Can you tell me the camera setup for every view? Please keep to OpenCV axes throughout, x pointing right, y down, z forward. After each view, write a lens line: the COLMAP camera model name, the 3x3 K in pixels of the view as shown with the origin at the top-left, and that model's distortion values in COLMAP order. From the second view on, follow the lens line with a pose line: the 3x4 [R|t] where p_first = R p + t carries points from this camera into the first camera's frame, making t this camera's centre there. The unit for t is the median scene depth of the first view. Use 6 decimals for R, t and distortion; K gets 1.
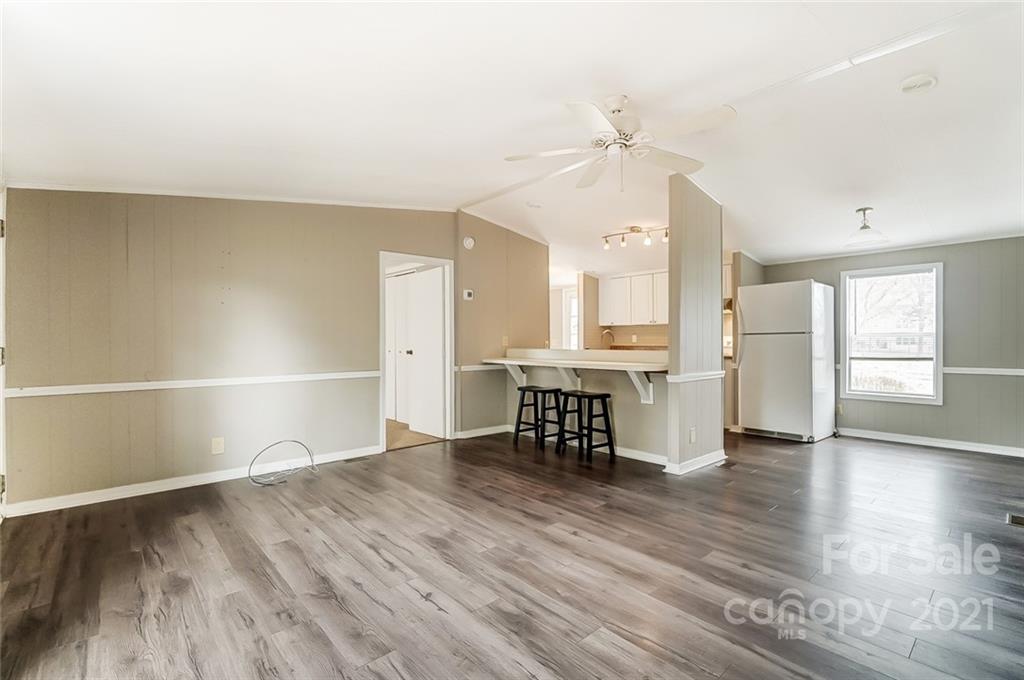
lens RADIAL K [[453.6, 0, 512.5], [0, 453.6, 342.1], [0, 0, 1]] dist [0.032916, -0.000129]
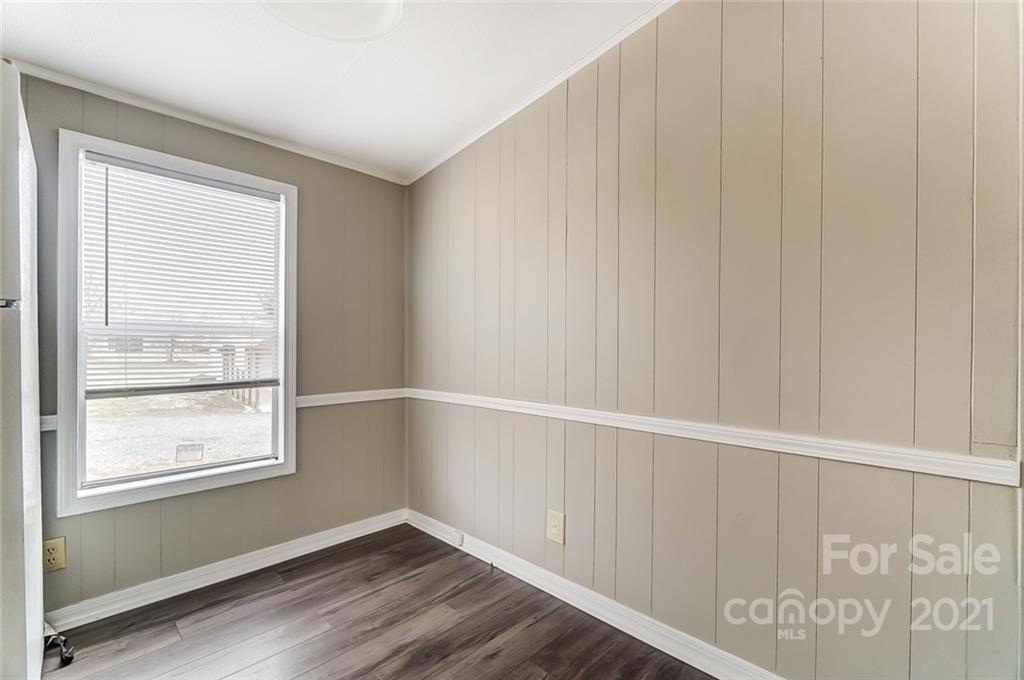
lens RADIAL K [[442.7, 0, 507.2], [0, 442.7, 346.2], [0, 0, 1]] dist [-0.014038, 0.000200]
pose [[-0.064318, 0.001357, 0.997929, 0.394139], [-0.004380, 0.999989, -0.001642, -0.001381], [-0.997920, -0.004477, -0.064312, 0.723549]]
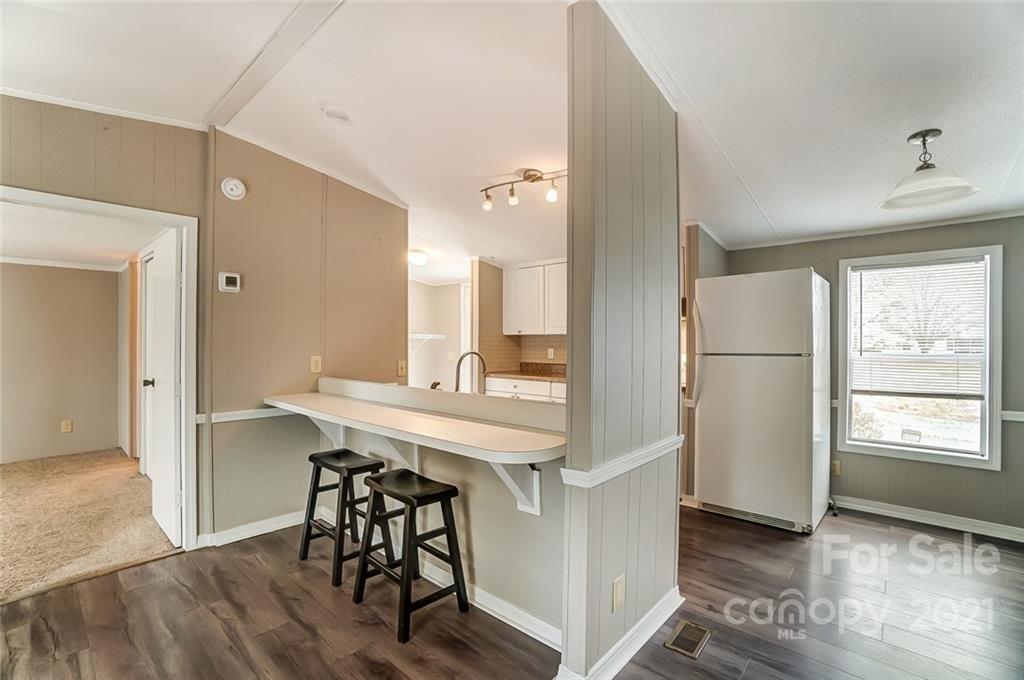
lens RADIAL K [[442.7, 0, 507.2], [0, 442.7, 346.2], [0, 0, 1]] dist [-0.014038, 0.000200]
pose [[0.994906, 0.004150, 0.100725, 0.179299], [-0.004792, 0.999970, 0.006134, -0.031653], [-0.100697, -0.006585, 0.994895, 0.433584]]
